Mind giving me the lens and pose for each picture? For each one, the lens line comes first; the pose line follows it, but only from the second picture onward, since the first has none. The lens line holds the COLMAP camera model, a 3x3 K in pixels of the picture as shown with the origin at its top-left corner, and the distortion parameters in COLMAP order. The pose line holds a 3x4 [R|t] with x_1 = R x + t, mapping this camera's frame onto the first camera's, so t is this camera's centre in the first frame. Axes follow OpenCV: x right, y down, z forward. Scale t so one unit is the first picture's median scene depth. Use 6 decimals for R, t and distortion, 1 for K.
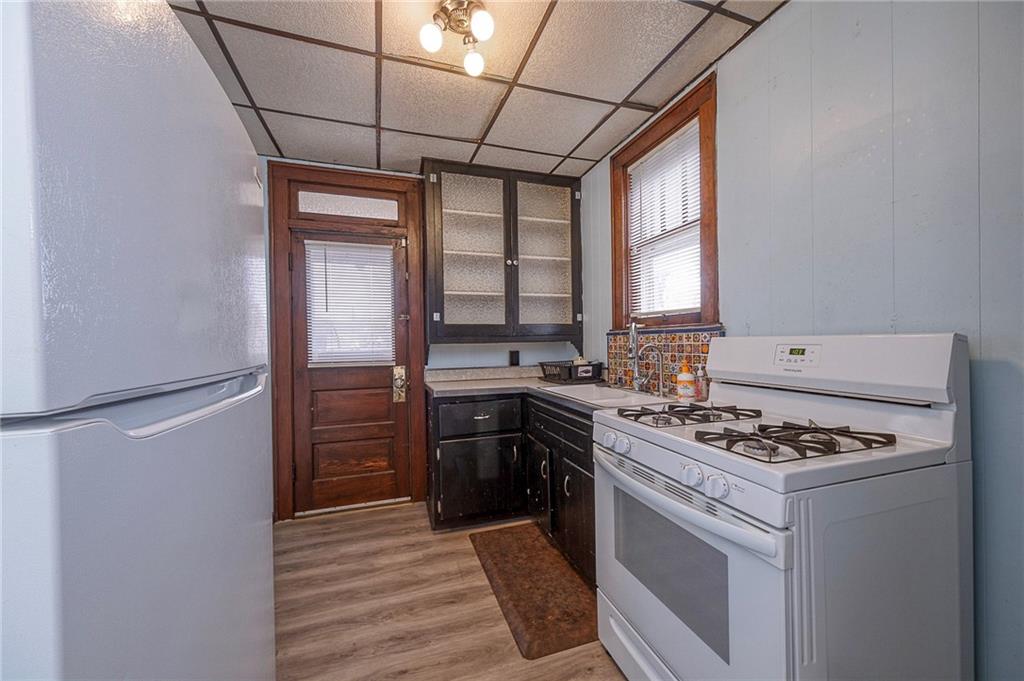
lens RADIAL K [[380.4, 0, 516.8], [0, 380.4, 341.2], [0, 0, 1]] dist [0.011291, -0.002505]
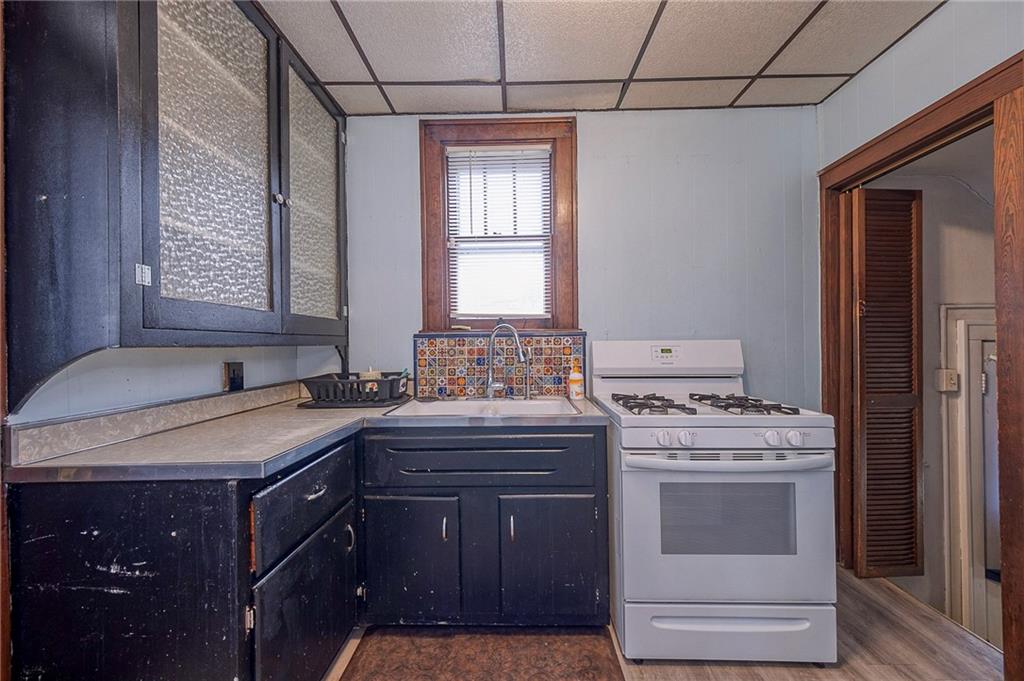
lens RADIAL K [[380.4, 0, 512.8], [0, 380.4, 342.3], [0, 0, 1]] dist [0.011291, -0.002505]
pose [[0.339390, 0.017759, 0.940478, -0.488048], [0.003052, 0.999796, -0.019981, 0.012128], [-0.940641, 0.009651, 0.339266, 0.588028]]
